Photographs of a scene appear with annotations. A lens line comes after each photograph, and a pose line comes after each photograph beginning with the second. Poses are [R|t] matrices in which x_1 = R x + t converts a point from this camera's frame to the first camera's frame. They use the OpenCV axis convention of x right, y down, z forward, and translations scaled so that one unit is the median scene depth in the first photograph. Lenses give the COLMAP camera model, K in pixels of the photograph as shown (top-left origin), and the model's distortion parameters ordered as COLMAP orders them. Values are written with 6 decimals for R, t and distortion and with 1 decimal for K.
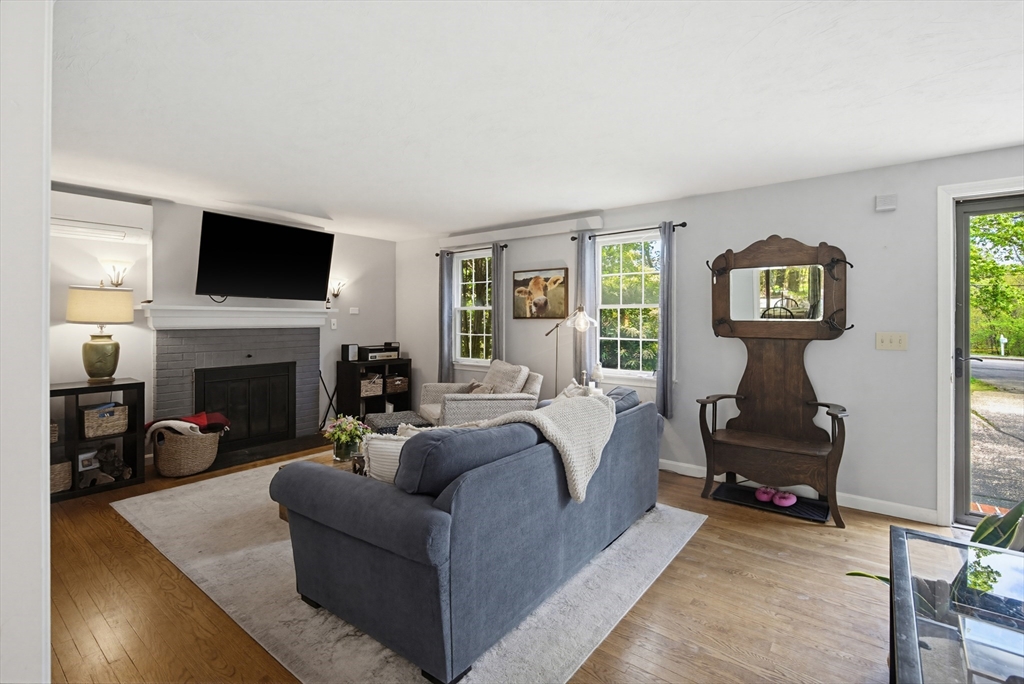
lens RADIAL K [[471.2, 0, 514.3], [0, 471.2, 317.1], [0, 0, 1]] dist [-0.000106, -0.000296]
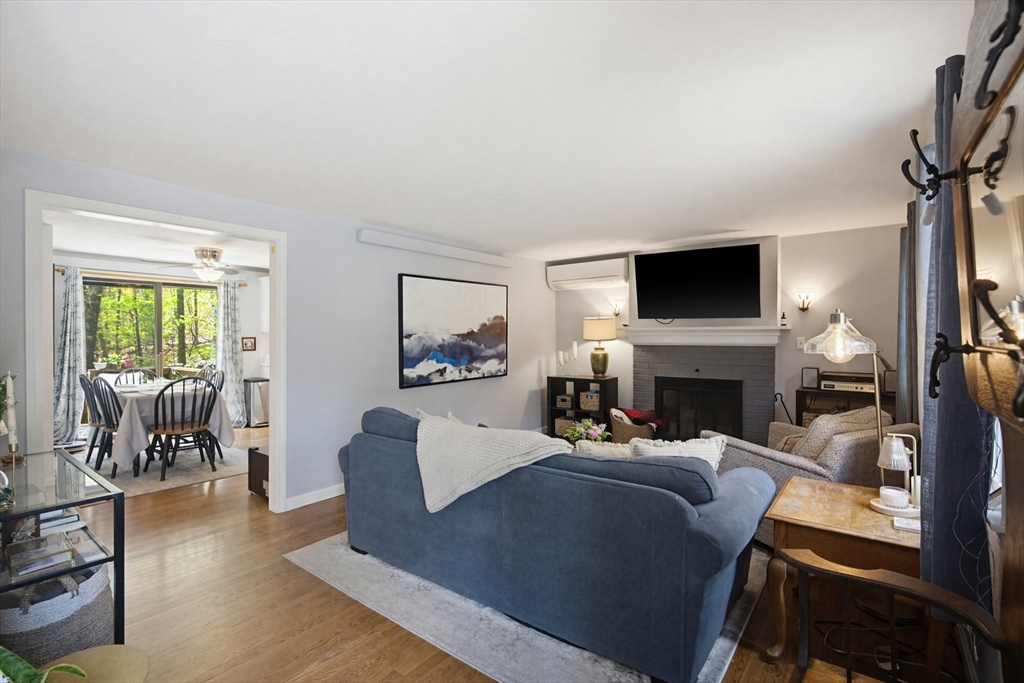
lens RADIAL K [[471.2, 0, 505.6], [0, 471.2, 341.6], [0, 0, 1]] dist [-0.000106, -0.000296]
pose [[-0.010782, 0.006130, -0.999923, 0.693600], [0.006865, 0.999958, 0.006057, 0.005486], [0.999918, -0.006800, -0.010824, 0.690337]]
